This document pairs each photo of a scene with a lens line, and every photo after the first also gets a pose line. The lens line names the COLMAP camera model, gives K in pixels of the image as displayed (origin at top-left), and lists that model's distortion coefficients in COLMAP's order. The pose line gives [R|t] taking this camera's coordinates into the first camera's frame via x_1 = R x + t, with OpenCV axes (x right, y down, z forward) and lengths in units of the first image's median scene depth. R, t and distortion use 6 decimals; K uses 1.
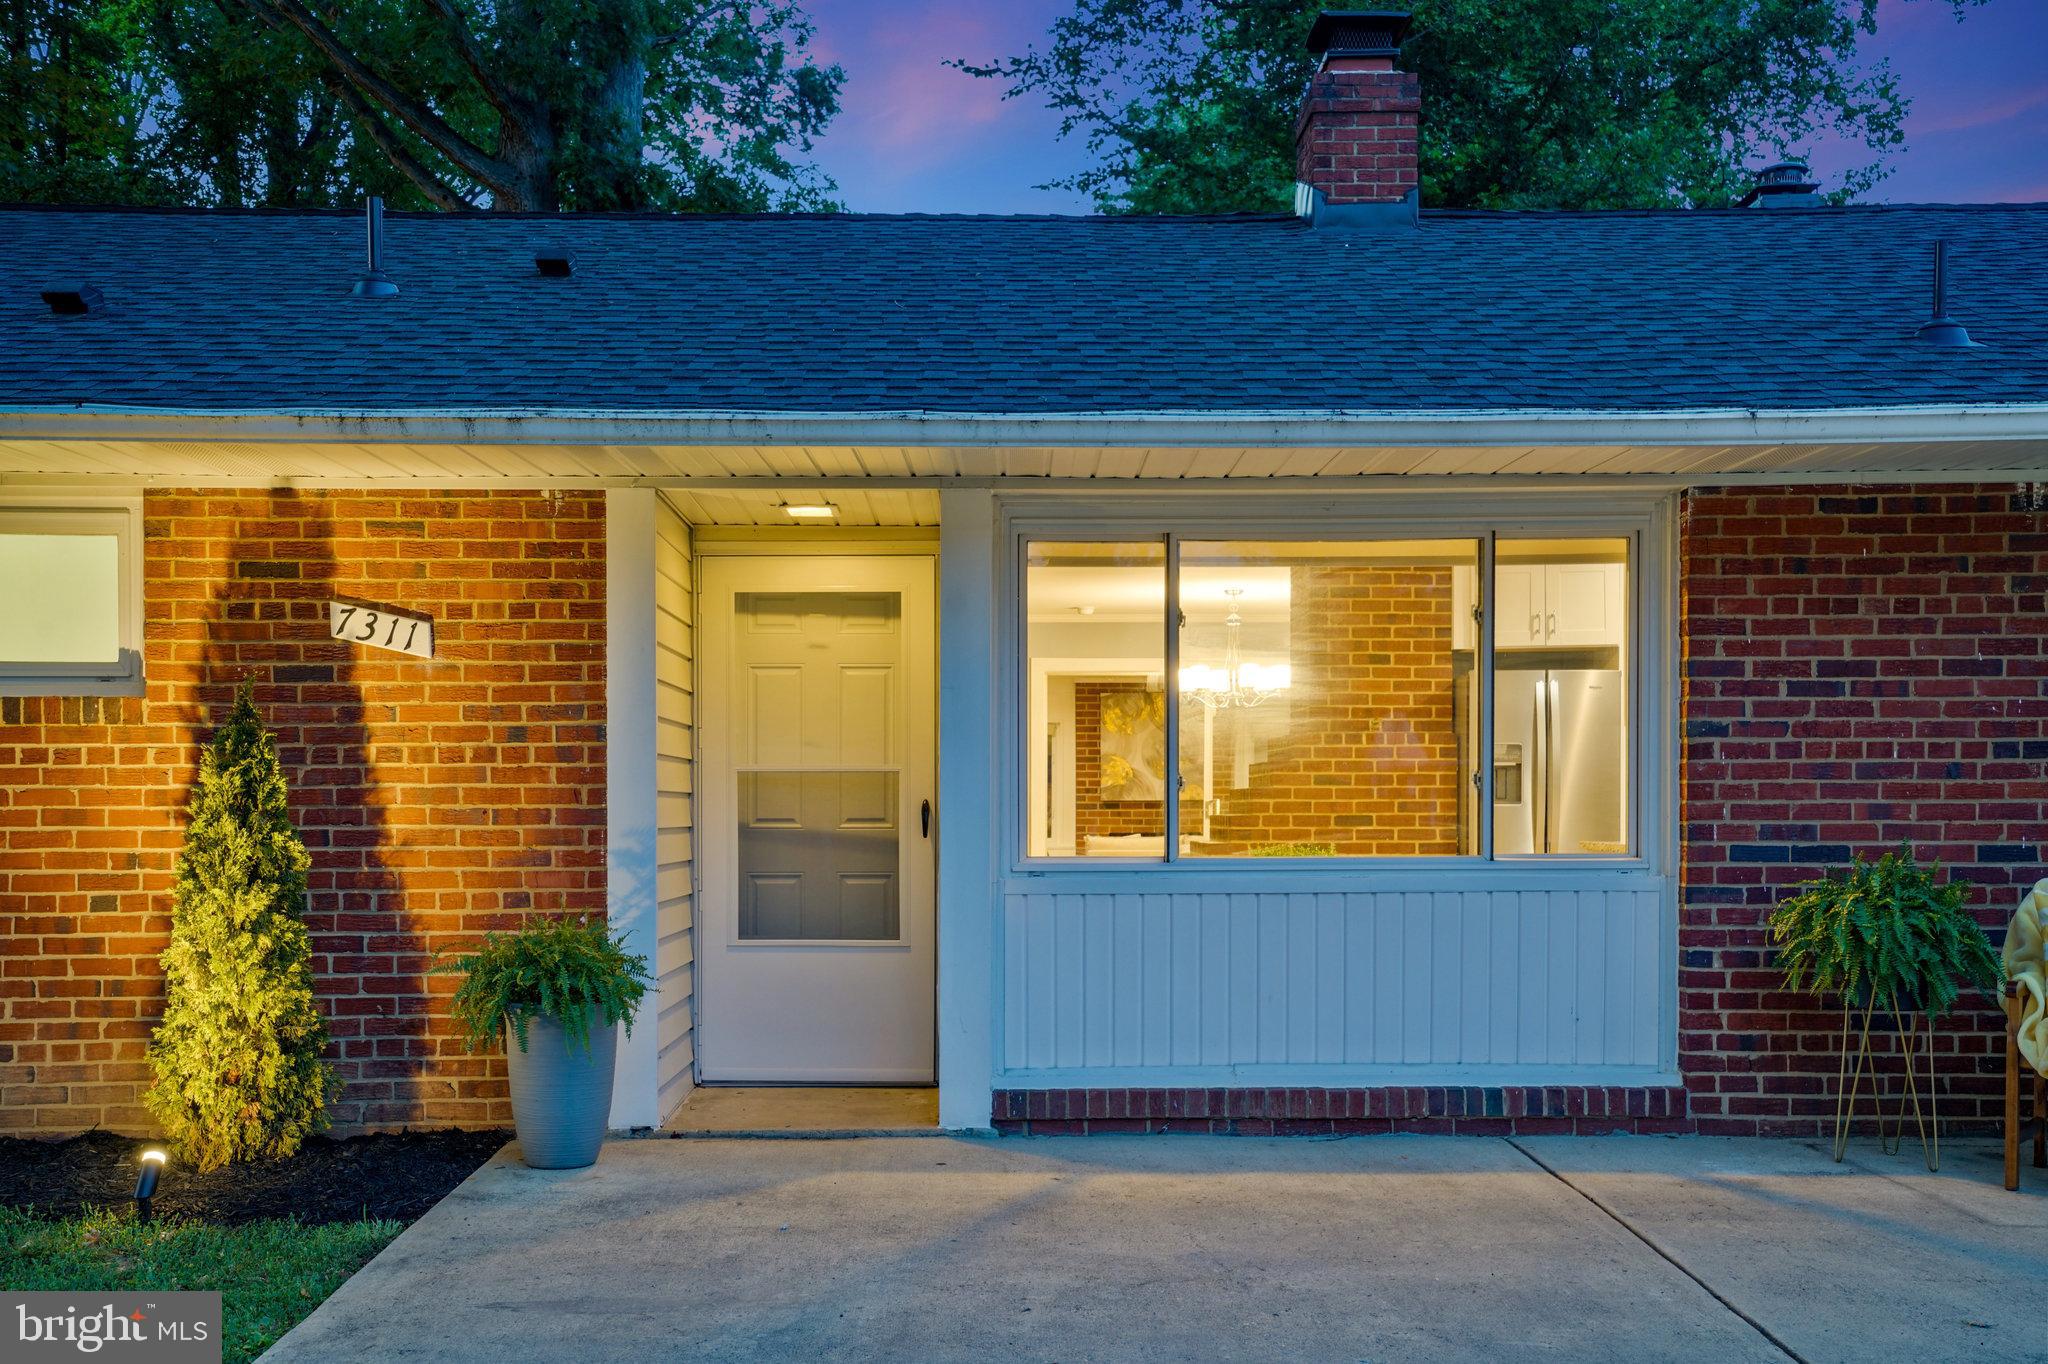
lens RADIAL K [[2122.6, 0, 1020.1], [0, 2122.6, 855.9], [0, 0, 1]] dist [0.138587, 0.000000]
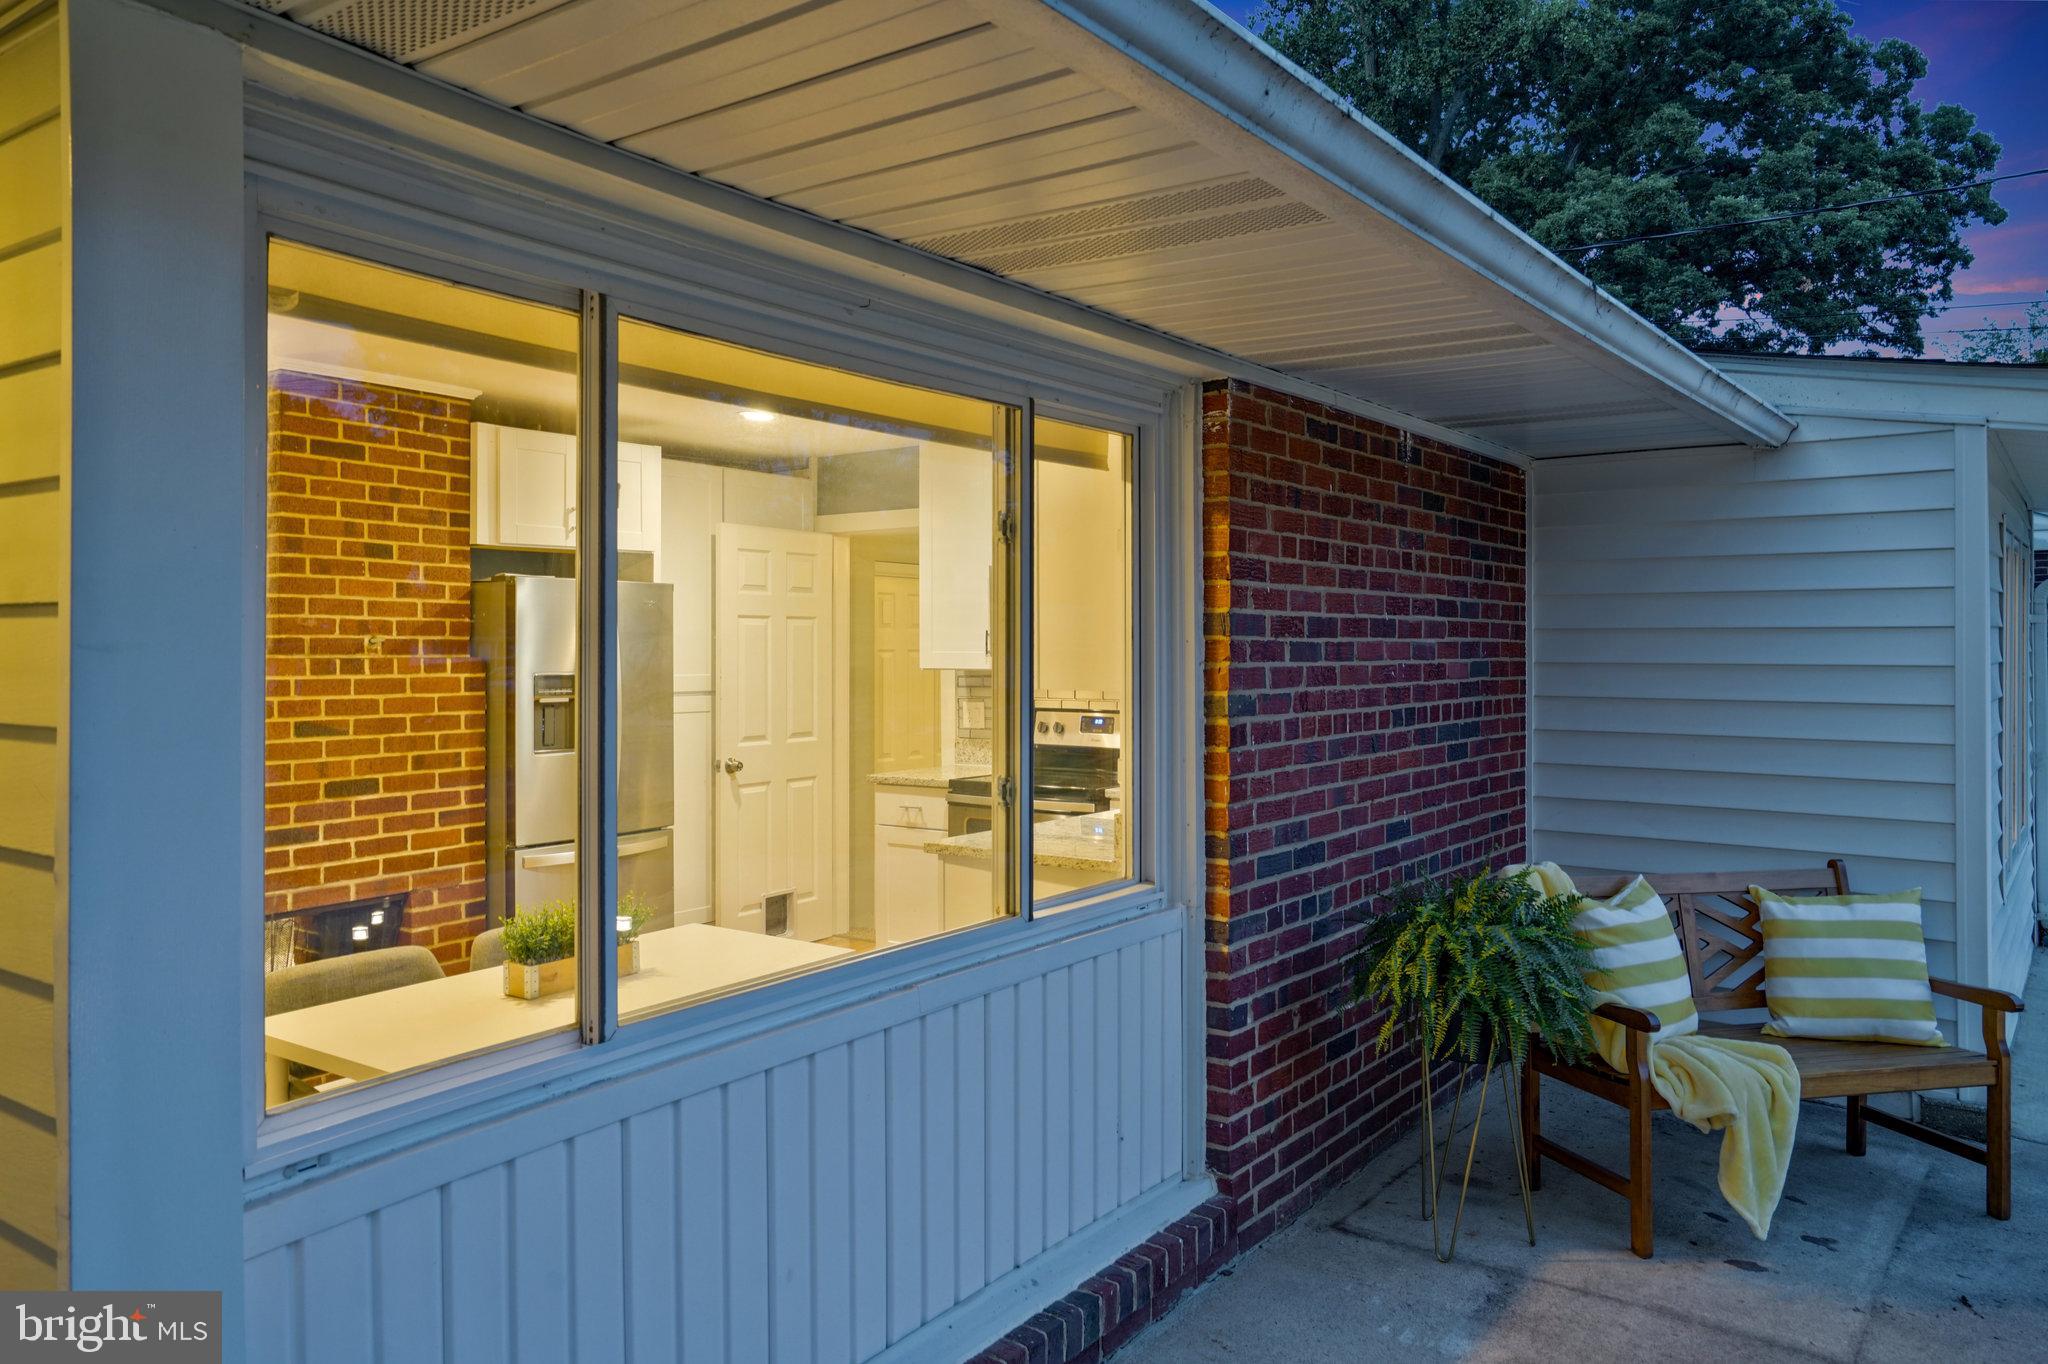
lens RADIAL K [[1460.9, 0, 1132.7], [0, 1460.9, 649.4], [0, 0, 1]] dist [-0.006568, -0.000411]
pose [[0.569880, -0.002277, 0.821725, -0.116359], [0.014428, 0.999870, -0.007235, -0.075044], [-0.821601, 0.015979, 0.569839, 0.743106]]
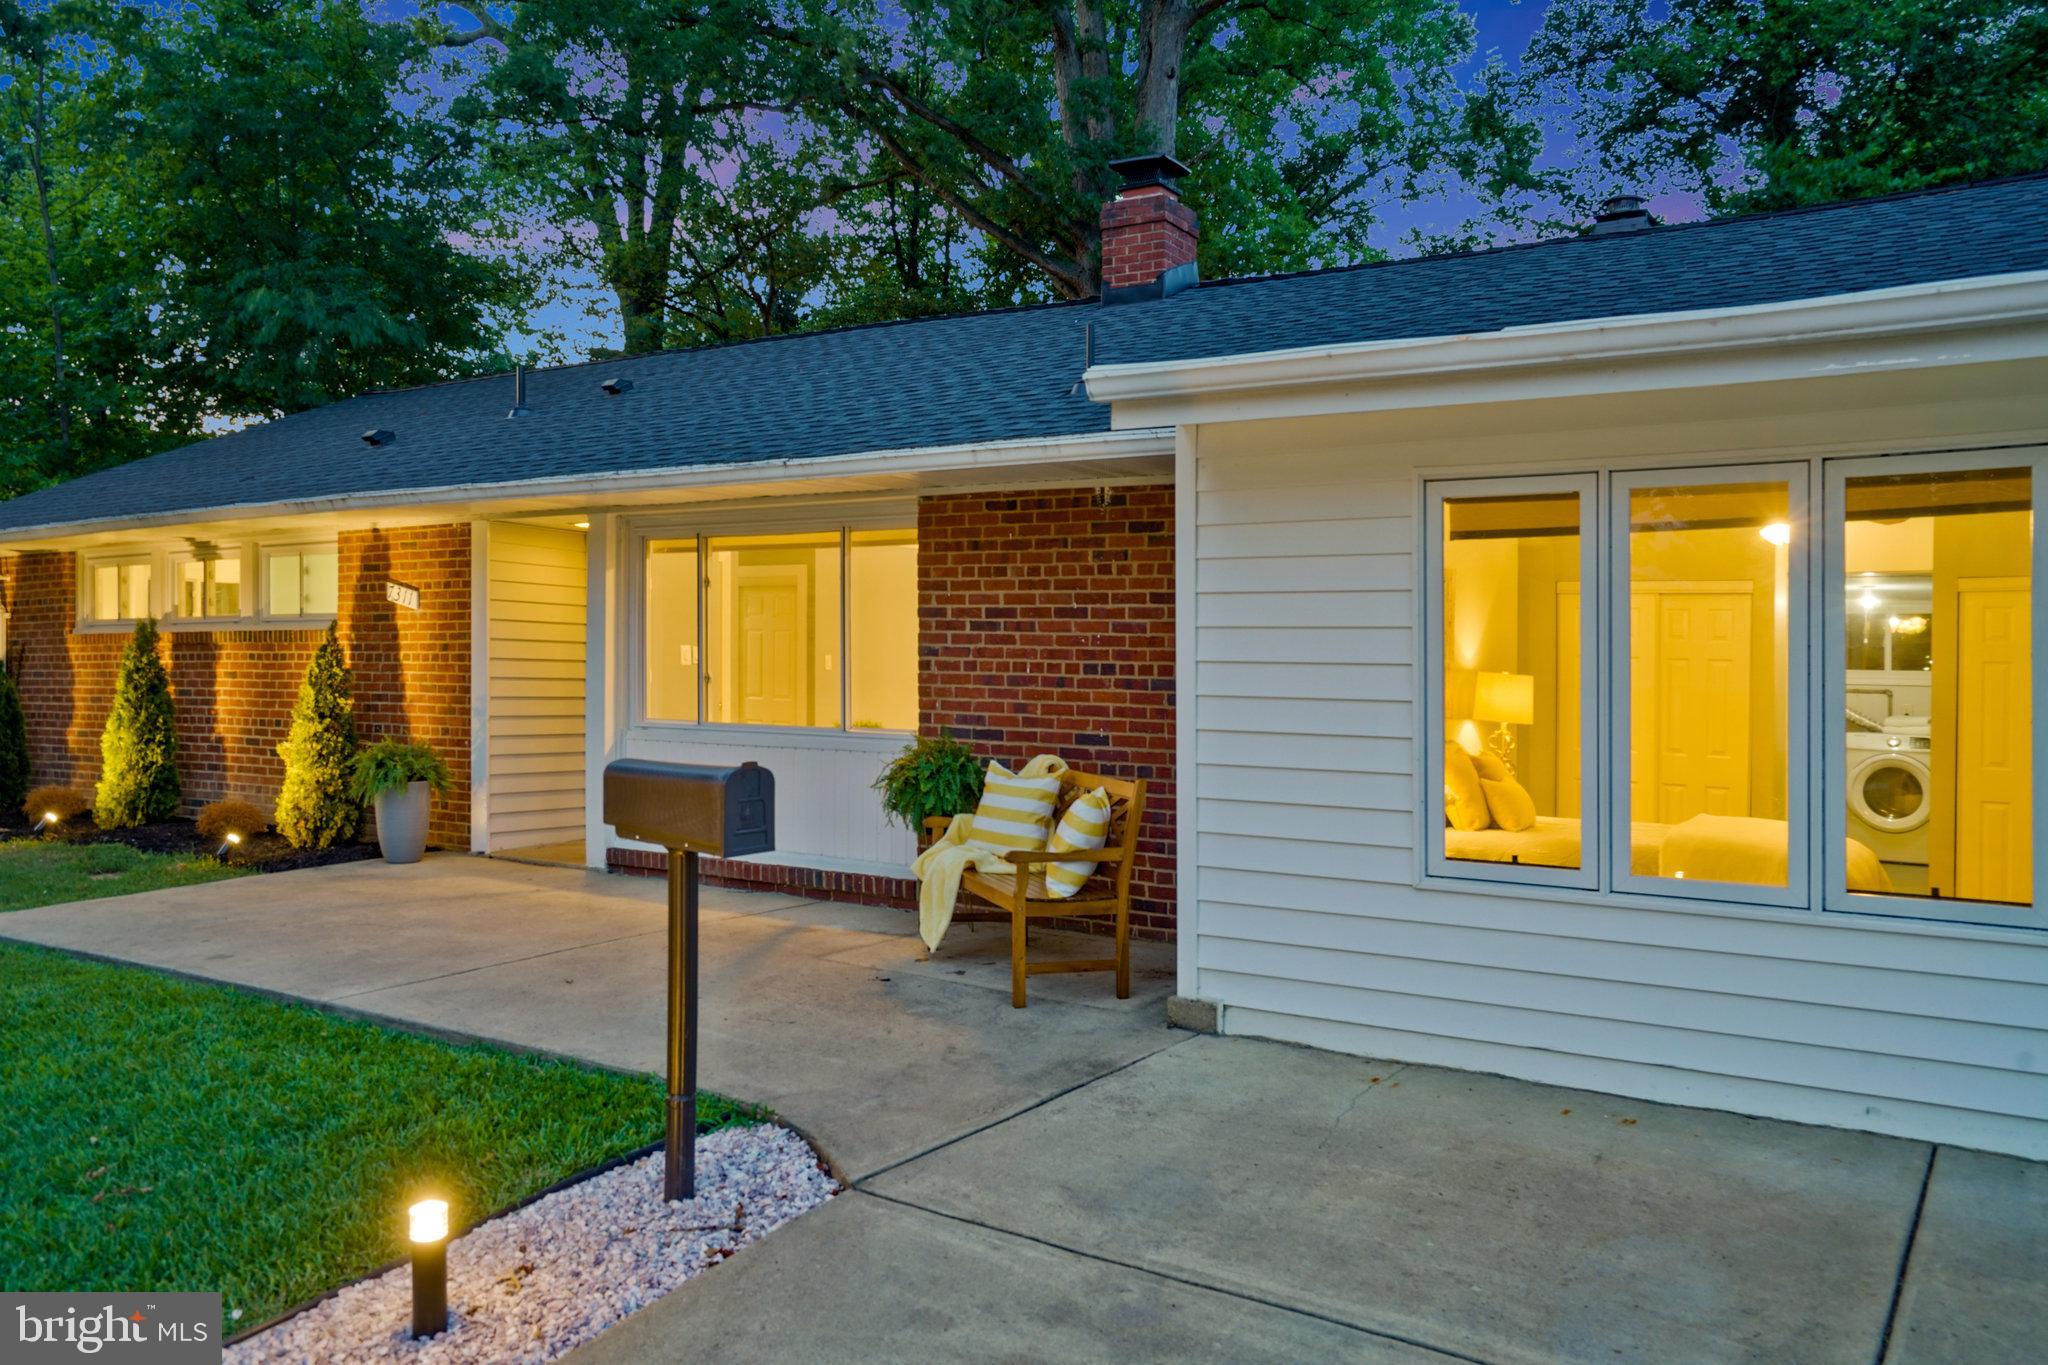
lens RADIAL K [[1535.6, 0, 1021.4], [0, 1535.6, 714.0], [0, 0, 1]] dist [0.053172, -0.006013]
pose [[0.822317, 0.033168, -0.568063, 1.003859], [-0.030264, 0.999436, 0.014546, -0.032014], [0.568225, 0.005230, 0.822857, 0.127023]]
